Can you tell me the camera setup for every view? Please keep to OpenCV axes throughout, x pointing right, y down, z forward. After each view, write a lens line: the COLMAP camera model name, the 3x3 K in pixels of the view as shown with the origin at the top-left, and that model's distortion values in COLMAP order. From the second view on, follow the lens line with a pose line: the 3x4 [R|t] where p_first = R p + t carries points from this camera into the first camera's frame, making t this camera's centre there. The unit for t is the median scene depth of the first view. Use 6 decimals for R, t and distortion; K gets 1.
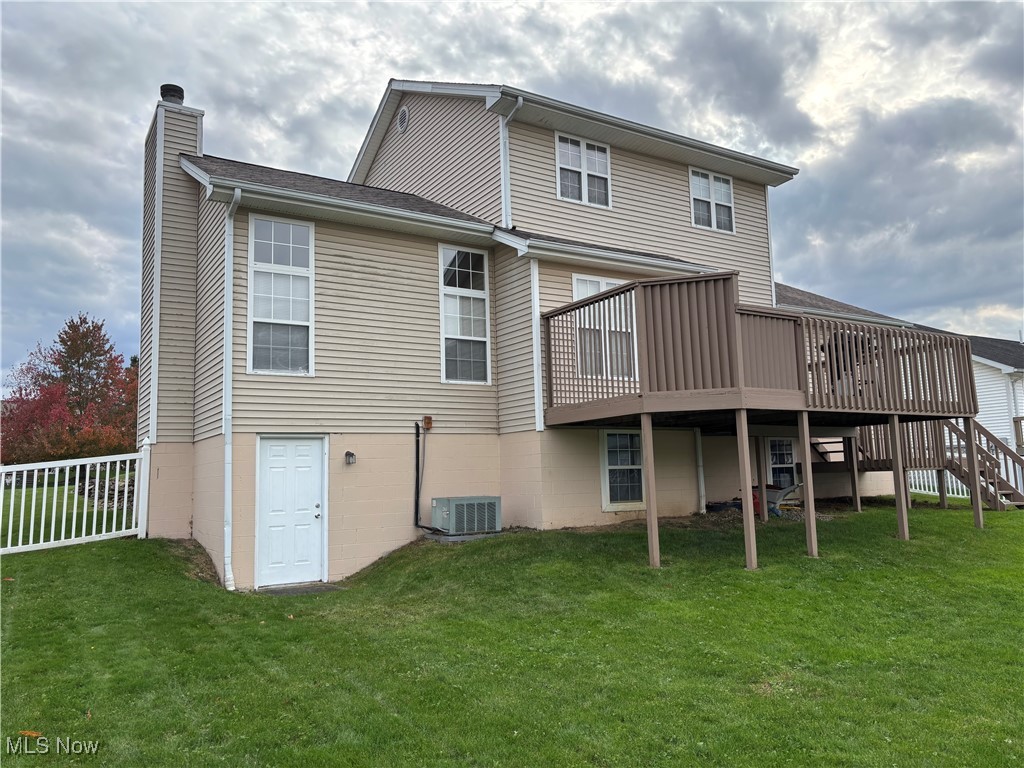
lens RADIAL K [[777.5, 0, 520.0], [0, 777.5, 381.3], [0, 0, 1]] dist [0.050257, -0.047568]
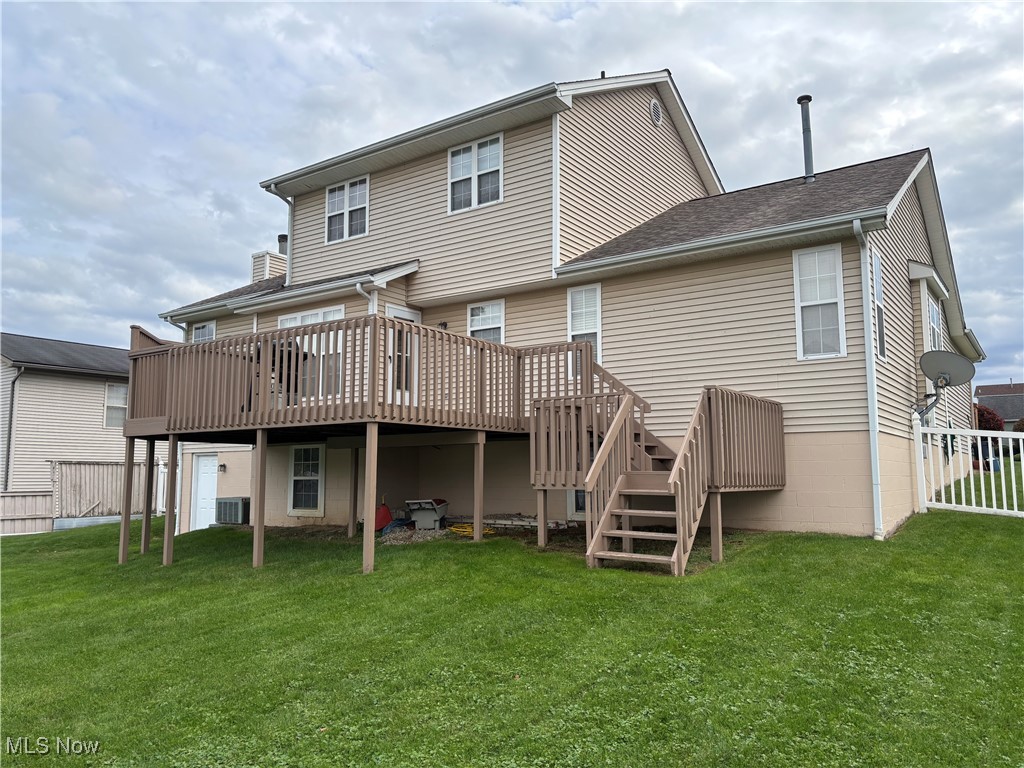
lens RADIAL K [[777.5, 0, 519.9], [0, 777.5, 383.0], [0, 0, 1]] dist [0.050257, -0.047568]
pose [[0.389292, -0.085074, -0.917177, 1.171427], [0.106952, 0.993166, -0.046727, 0.053799], [0.914884, -0.079904, 0.395730, 0.760677]]
